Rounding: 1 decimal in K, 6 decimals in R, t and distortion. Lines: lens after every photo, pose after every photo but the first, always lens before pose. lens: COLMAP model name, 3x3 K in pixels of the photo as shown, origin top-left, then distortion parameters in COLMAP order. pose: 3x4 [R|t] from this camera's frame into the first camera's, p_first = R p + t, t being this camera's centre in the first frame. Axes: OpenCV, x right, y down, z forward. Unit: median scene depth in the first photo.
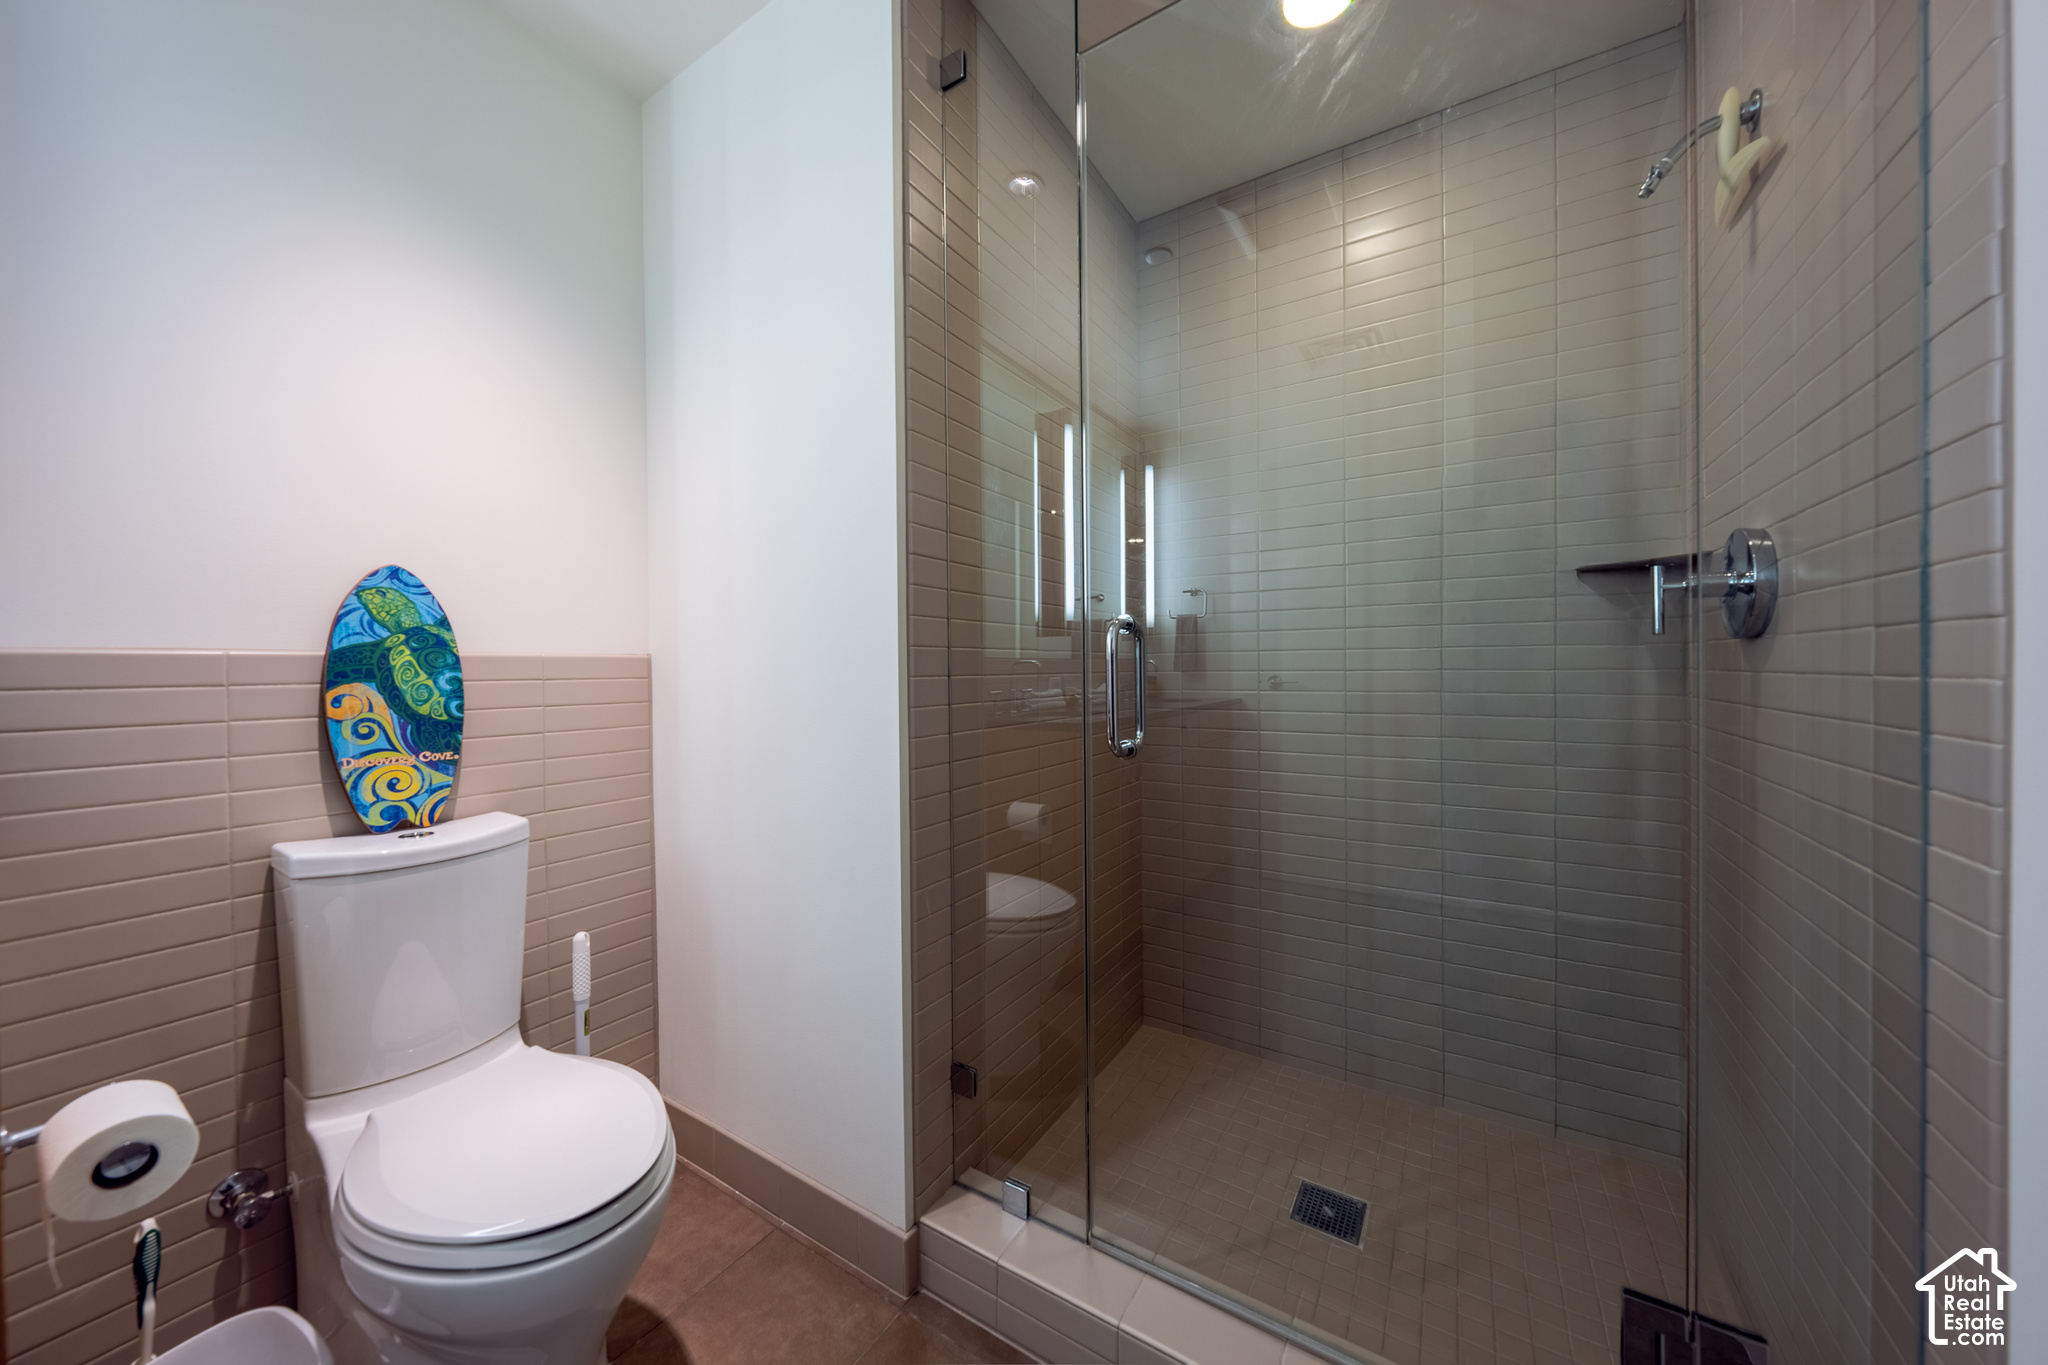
lens RADIAL K [[699.9, 0, 1026.0], [0, 699.9, 677.3], [0, 0, 1]] dist [0.000550, 0.000047]
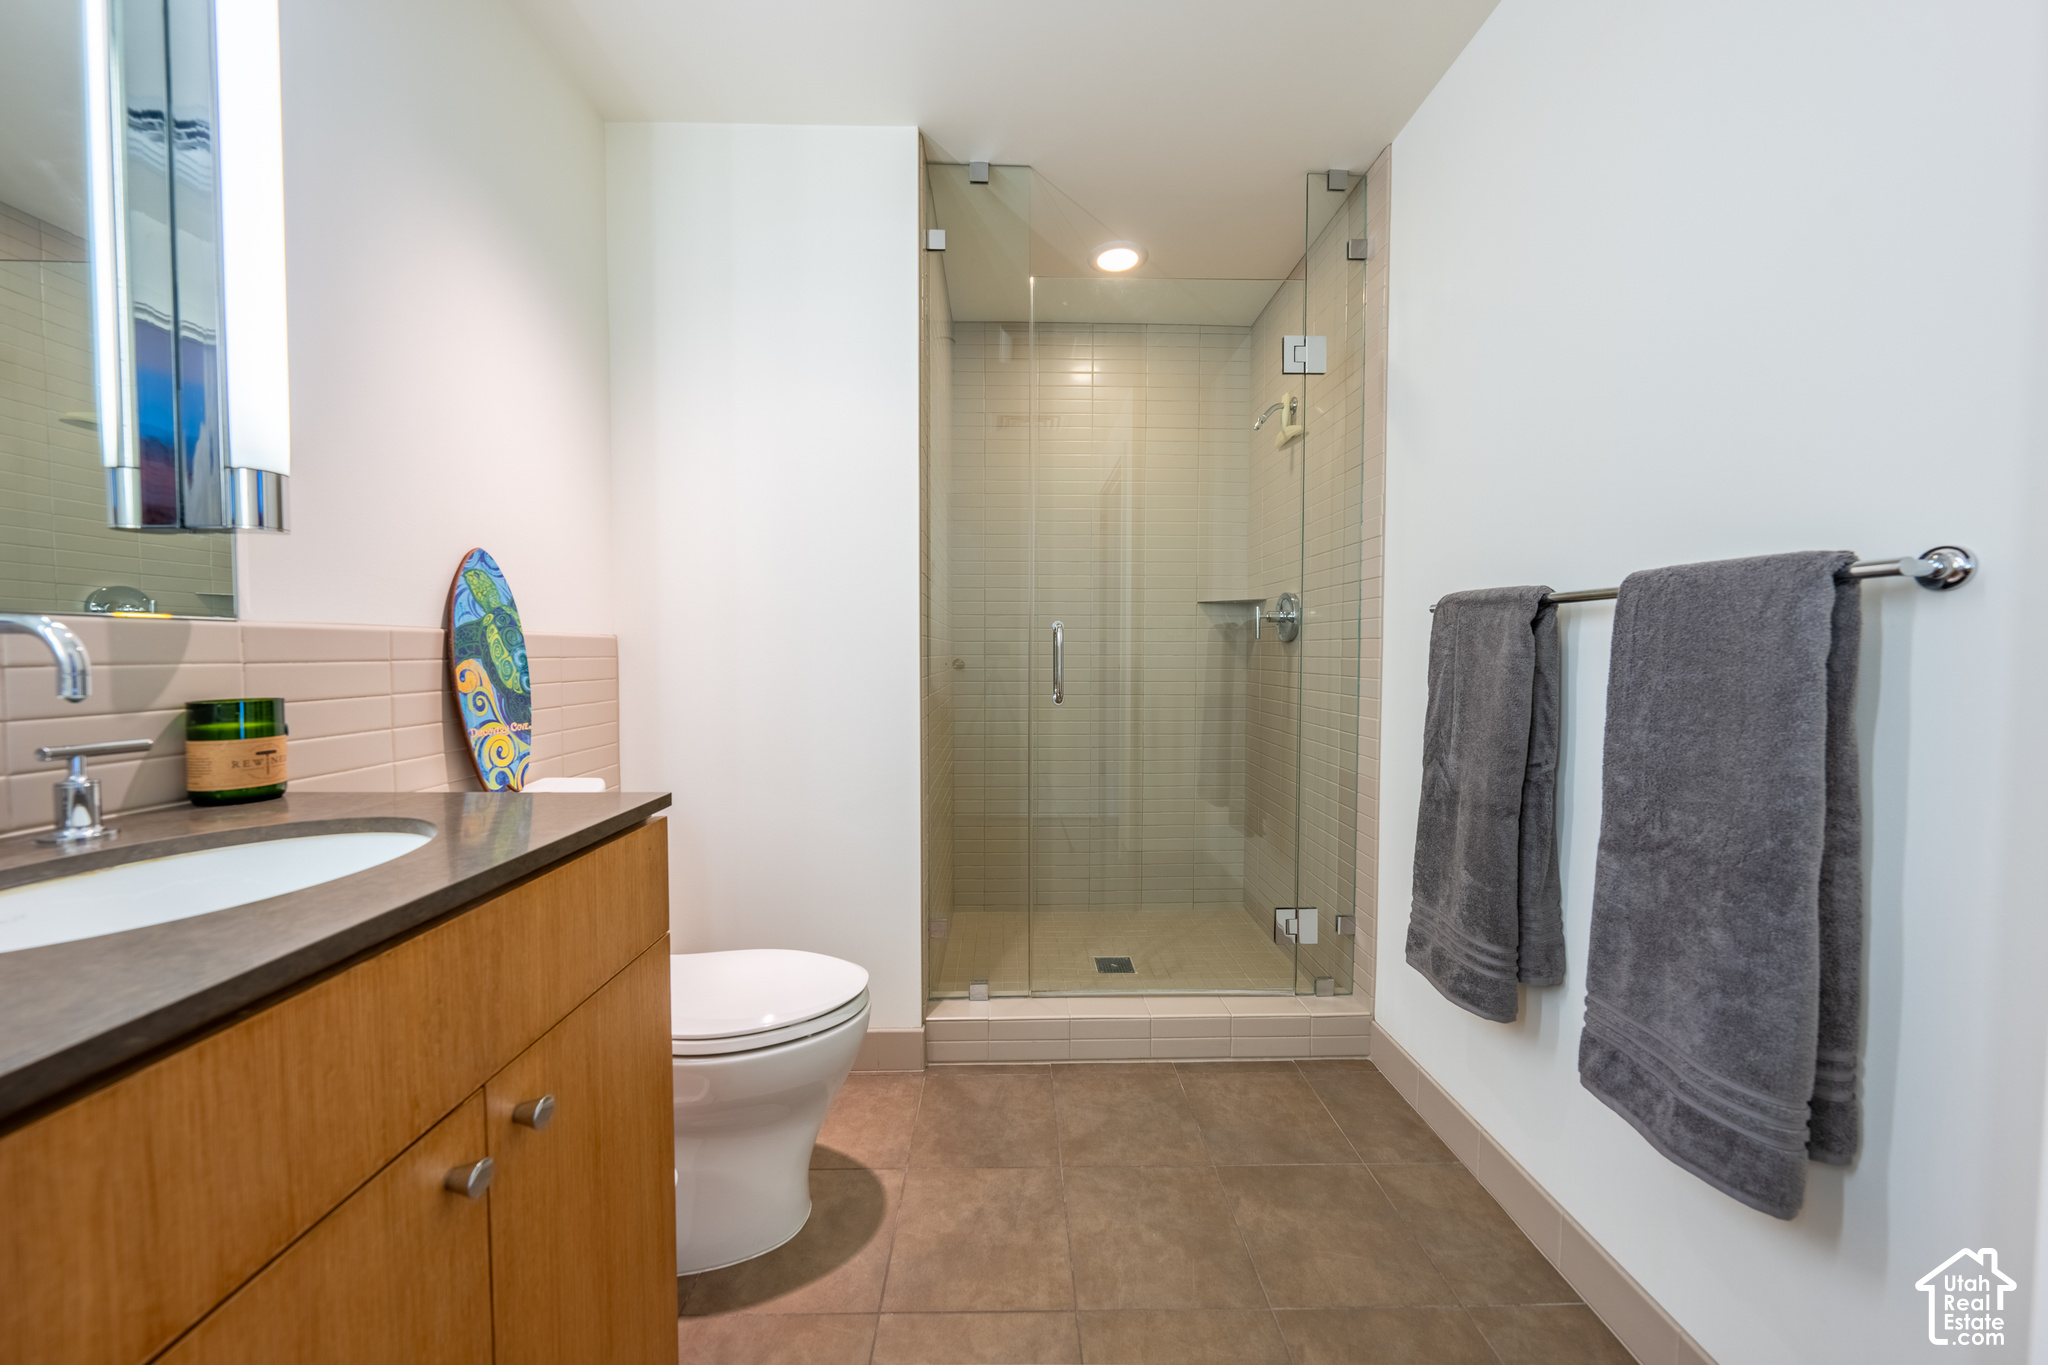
lens RADIAL K [[699.9, 0, 1020.4], [0, 699.9, 678.8], [0, 0, 1]] dist [0.000550, 0.000047]
pose [[0.832666, -0.011100, 0.553664, -0.811539], [-0.002338, 0.999720, 0.023559, 0.010851], [-0.553770, -0.020912, 0.832407, -0.344990]]
